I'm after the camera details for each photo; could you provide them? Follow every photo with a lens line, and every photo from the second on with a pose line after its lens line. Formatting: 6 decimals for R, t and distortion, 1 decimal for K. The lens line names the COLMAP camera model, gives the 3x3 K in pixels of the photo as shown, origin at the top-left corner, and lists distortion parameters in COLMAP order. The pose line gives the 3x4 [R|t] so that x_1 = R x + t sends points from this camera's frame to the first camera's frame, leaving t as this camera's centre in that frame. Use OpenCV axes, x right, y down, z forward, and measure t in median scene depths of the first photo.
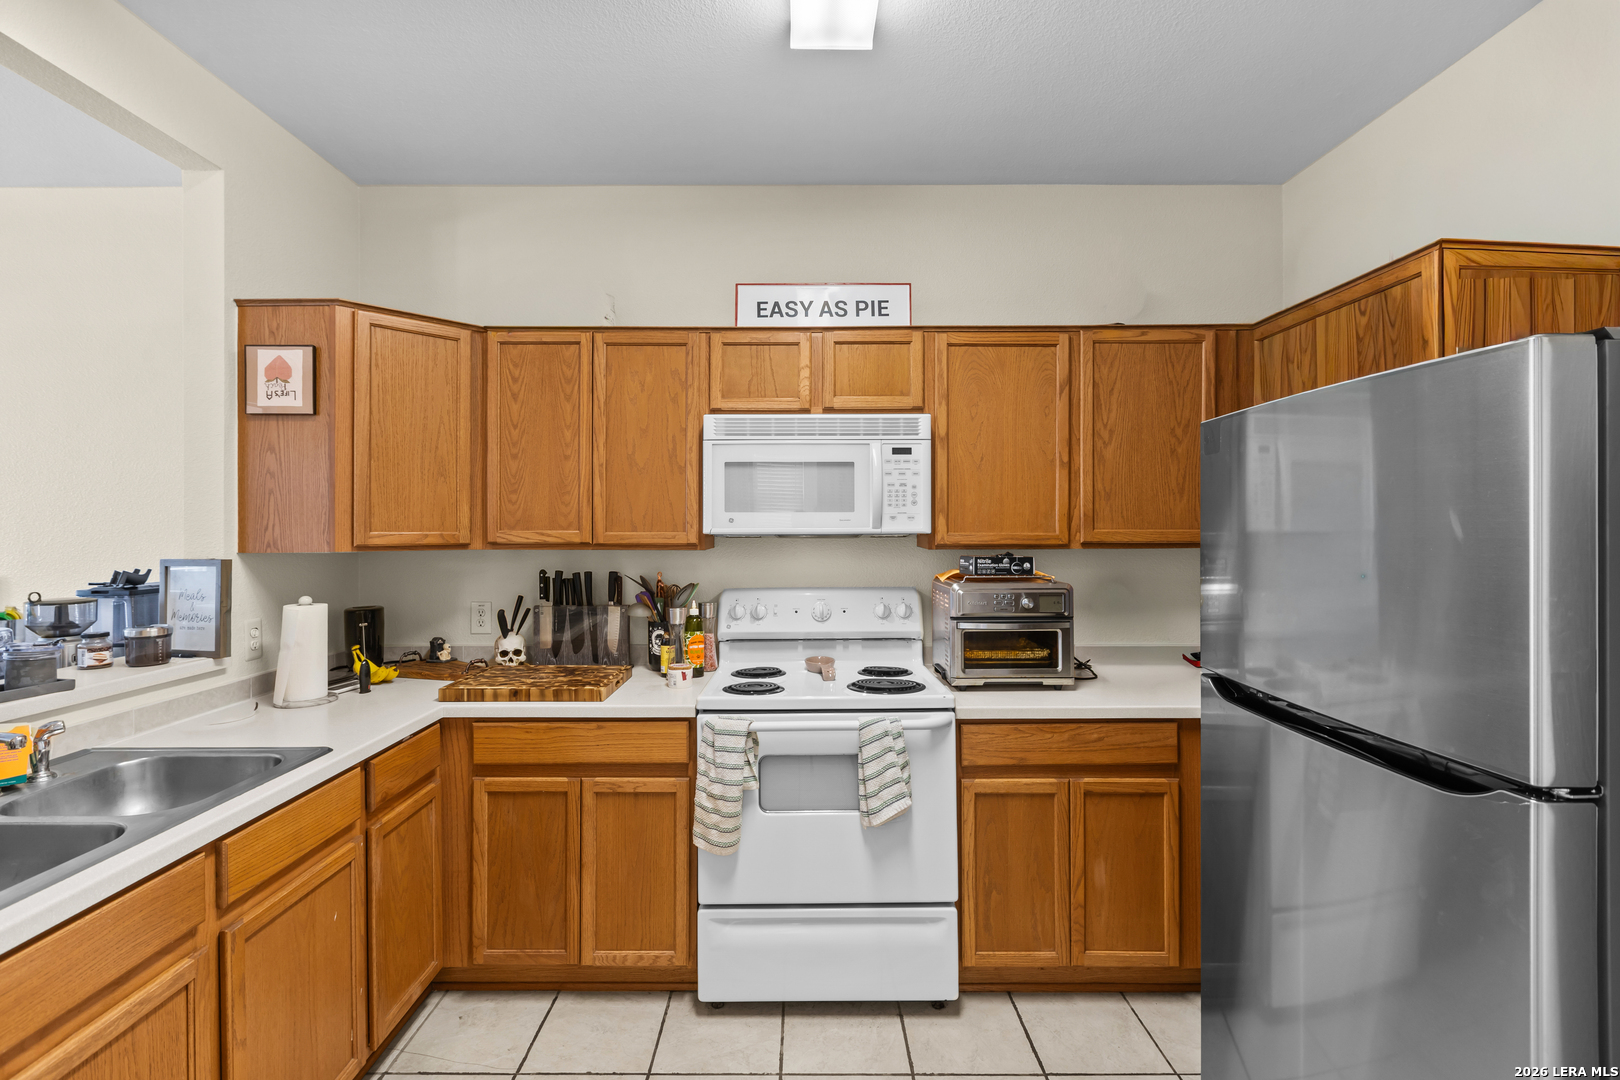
lens RADIAL K [[729.7, 0, 803.5], [0, 729.7, 527.5], [0, 0, 1]] dist [0.002677, 0.000193]
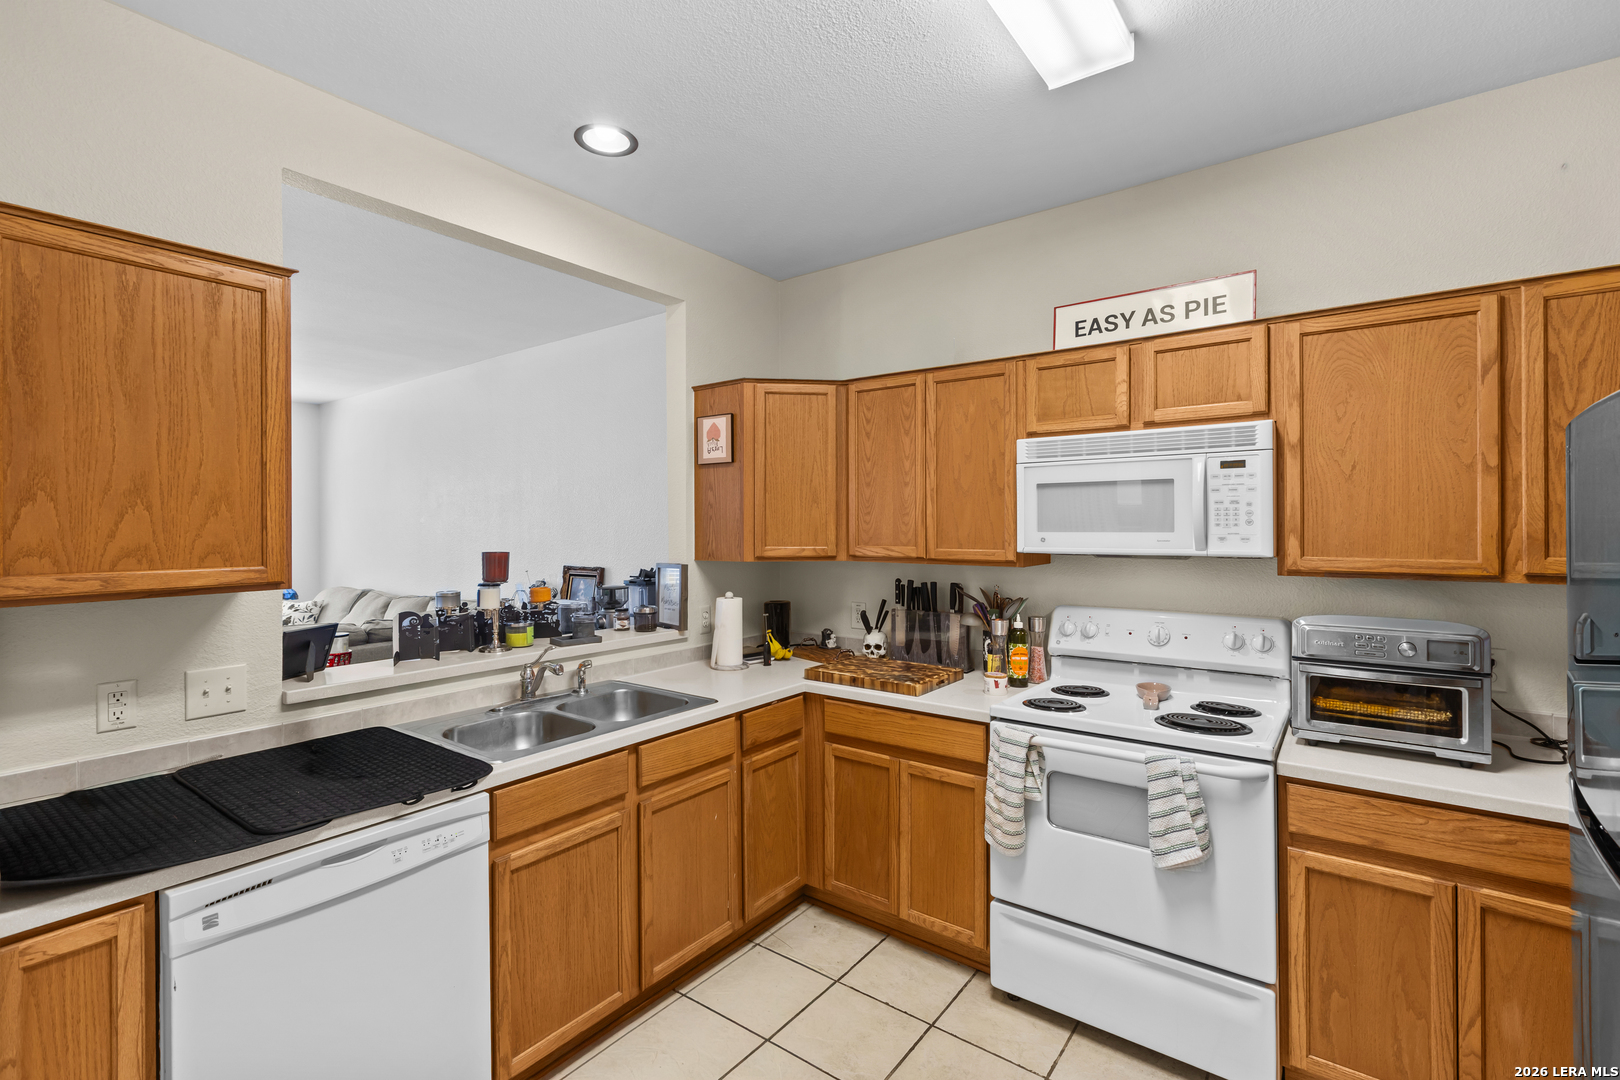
lens RADIAL K [[729.7, 0, 800.5], [0, 729.7, 527.4], [0, 0, 1]] dist [0.002677, 0.000193]
pose [[0.793693, 0.000609, -0.608318, 0.284109], [0.000484, 0.999999, 0.001632, -0.032218], [0.608318, -0.001590, 0.793692, -0.031403]]
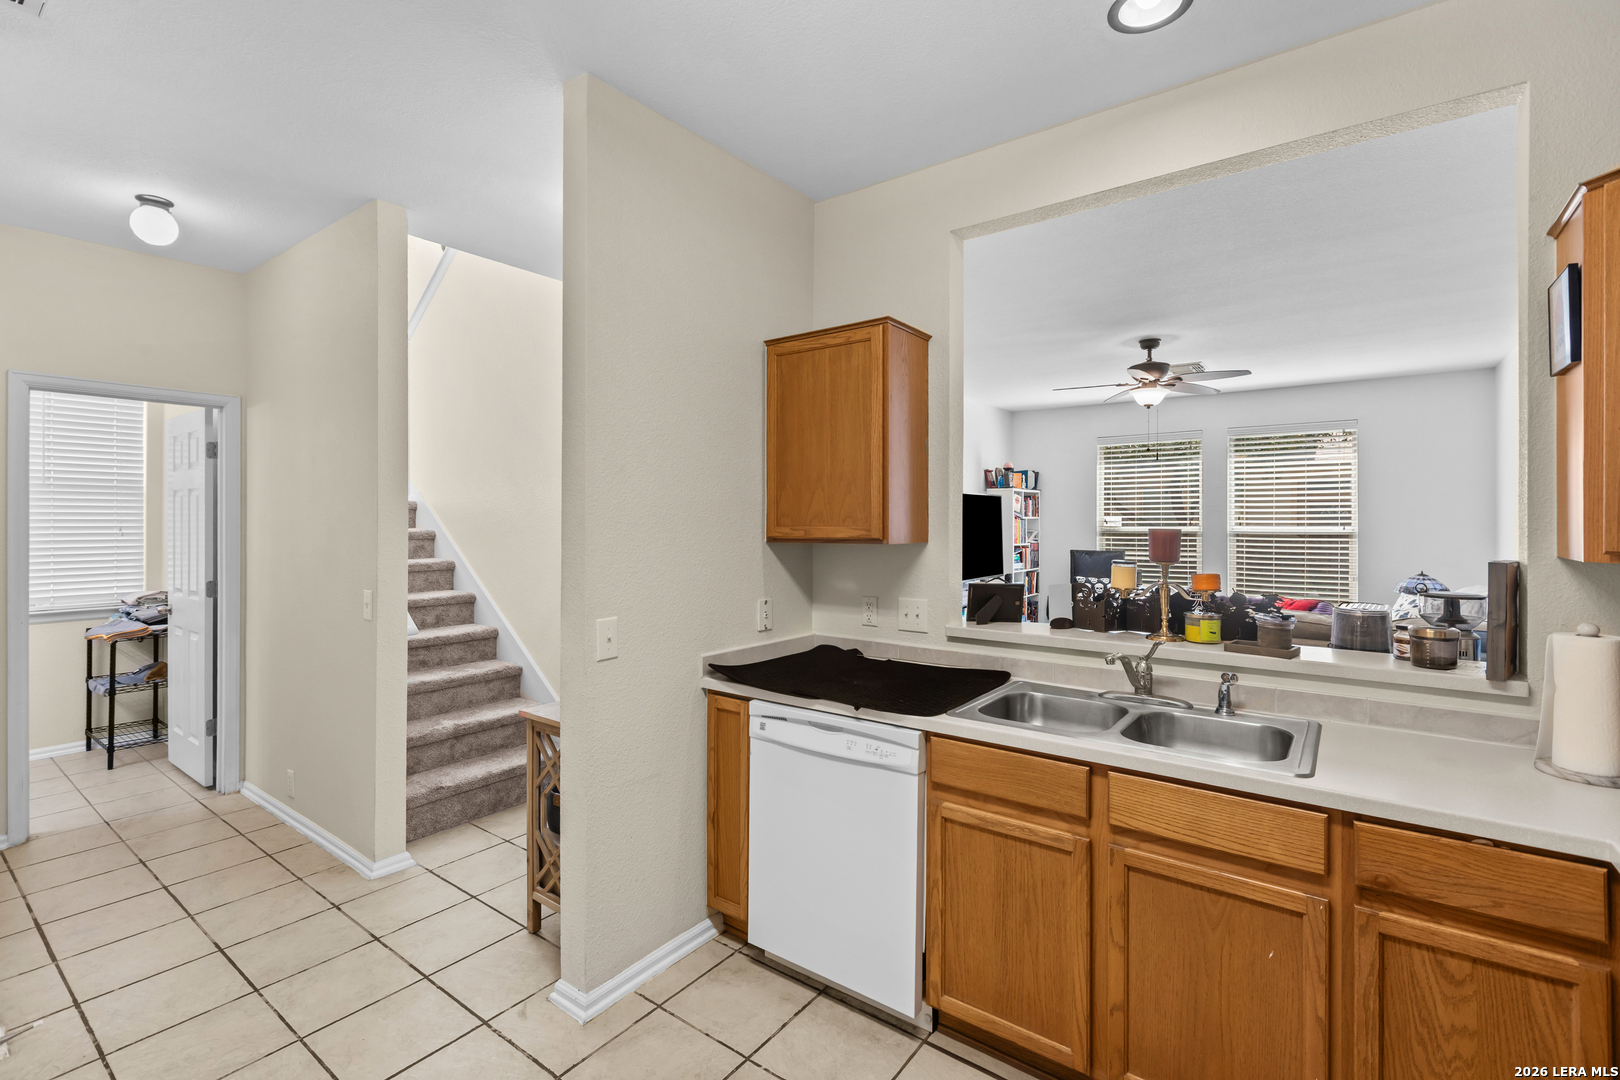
lens RADIAL K [[729.7, 0, 813.9], [0, 729.7, 528.5], [0, 0, 1]] dist [0.002677, 0.000193]
pose [[-0.598118, 0.004558, -0.801395, 0.321973], [-0.005731, 0.999934, 0.009965, 0.000687], [0.801388, 0.010553, -0.598052, 0.837042]]
